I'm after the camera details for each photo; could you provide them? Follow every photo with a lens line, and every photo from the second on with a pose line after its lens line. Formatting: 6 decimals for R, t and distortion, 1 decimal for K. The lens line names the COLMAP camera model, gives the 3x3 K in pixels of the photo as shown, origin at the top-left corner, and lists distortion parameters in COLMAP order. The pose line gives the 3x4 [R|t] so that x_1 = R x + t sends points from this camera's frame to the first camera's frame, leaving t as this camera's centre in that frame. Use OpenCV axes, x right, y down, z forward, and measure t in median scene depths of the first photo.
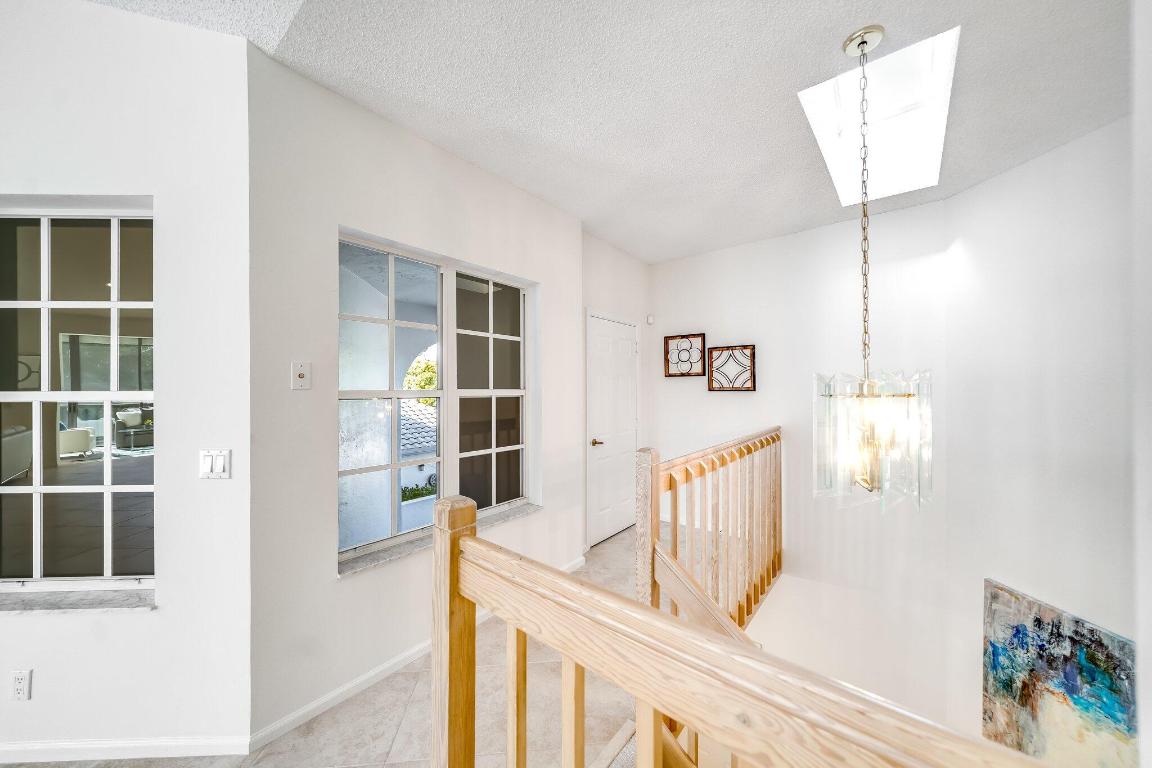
lens RADIAL K [[398.5, 0, 573.8], [0, 398.5, 391.4], [0, 0, 1]] dist [0.001100, 0.000279]
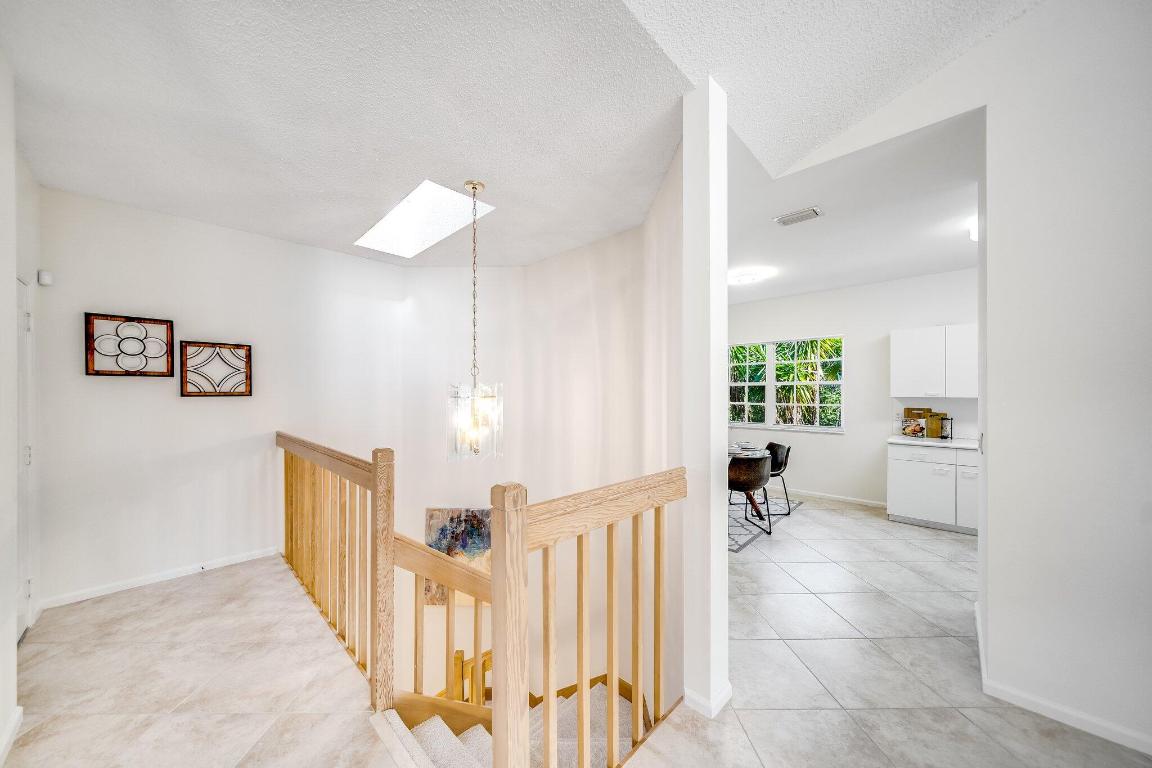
lens RADIAL K [[398.5, 0, 573.8], [0, 398.5, 391.4], [0, 0, 1]] dist [0.001100, 0.000279]
pose [[0.078451, 0.007577, 0.996889, -0.582709], [0.005035, 0.999955, -0.007996, -0.000156], [-0.996905, 0.005647, 0.078409, 0.259978]]
